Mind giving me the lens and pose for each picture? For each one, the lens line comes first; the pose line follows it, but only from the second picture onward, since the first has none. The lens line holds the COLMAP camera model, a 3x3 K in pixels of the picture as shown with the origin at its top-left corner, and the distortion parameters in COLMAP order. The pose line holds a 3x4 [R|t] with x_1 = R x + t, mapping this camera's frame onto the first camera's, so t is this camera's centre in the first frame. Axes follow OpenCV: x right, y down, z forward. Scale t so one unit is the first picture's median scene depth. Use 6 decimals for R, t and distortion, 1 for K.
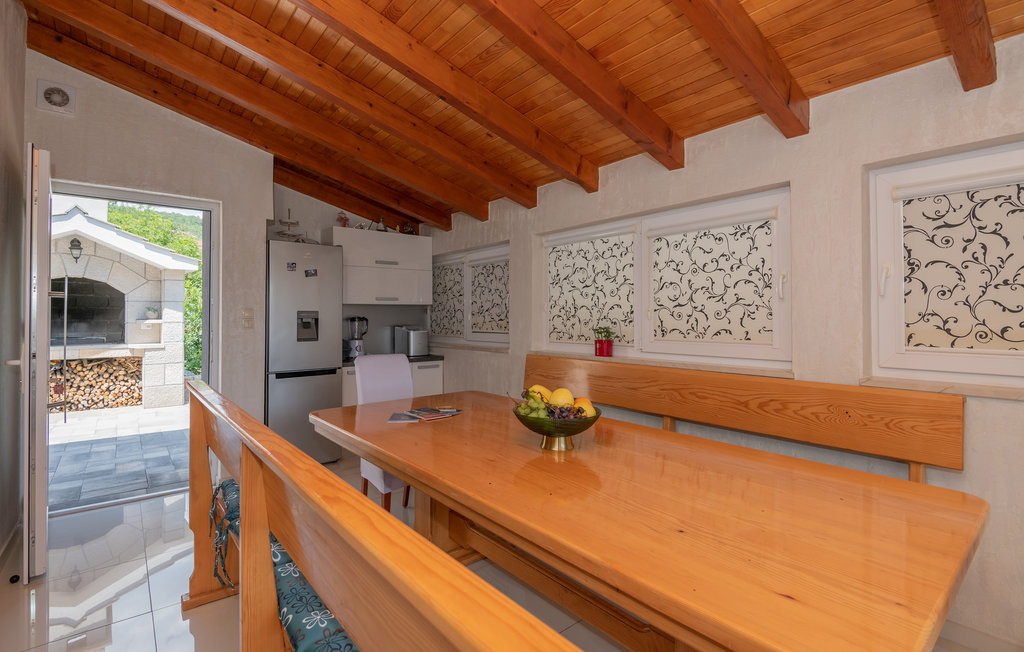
lens RADIAL K [[471.0, 0, 520.8], [0, 471.0, 330.8], [0, 0, 1]] dist [0.020696, -0.018976]
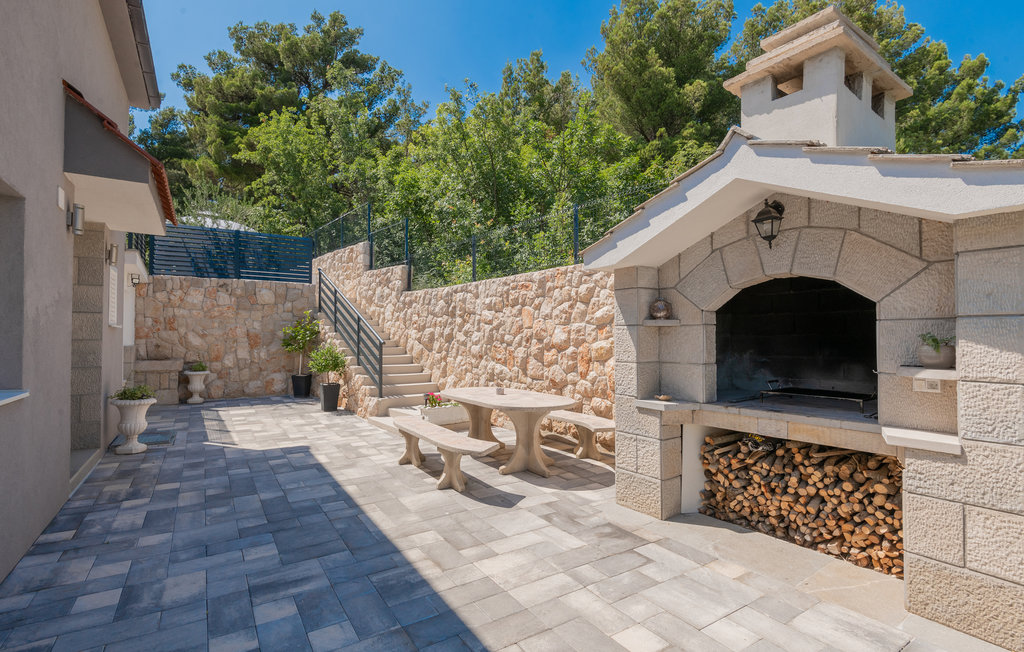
lens RADIAL K [[471.0, 0, 520.8], [0, 471.0, 330.8], [0, 0, 1]] dist [0.020696, -0.018976]
pose [[-0.118421, -0.010046, -0.992913, -0.210312], [-0.029500, 0.999543, -0.006595, -0.022118], [0.992525, 0.028510, -0.118663, 0.398014]]
